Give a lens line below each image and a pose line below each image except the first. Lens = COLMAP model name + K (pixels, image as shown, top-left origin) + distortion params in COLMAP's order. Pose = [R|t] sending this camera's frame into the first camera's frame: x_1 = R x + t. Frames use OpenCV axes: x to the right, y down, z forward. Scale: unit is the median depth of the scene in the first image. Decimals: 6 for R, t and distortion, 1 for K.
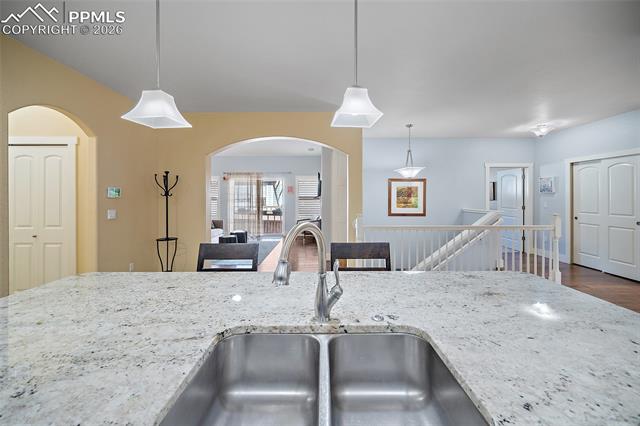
lens RADIAL K [[259.8, 0, 320.9], [0, 259.8, 197.5], [0, 0, 1]] dist [-0.000639, 0.000124]
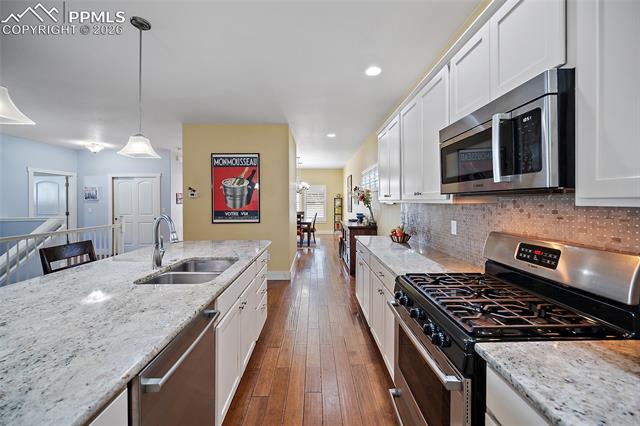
lens RADIAL K [[257.5, 0, 325.2], [0, 257.5, 205.0], [0, 0, 1]] dist [-0.001538, -0.000145]
pose [[-0.036353, -0.012468, 0.999261, -0.375283], [0.010043, 0.999867, 0.012841, 0.001659], [-0.999289, 0.010502, -0.036223, -0.026374]]
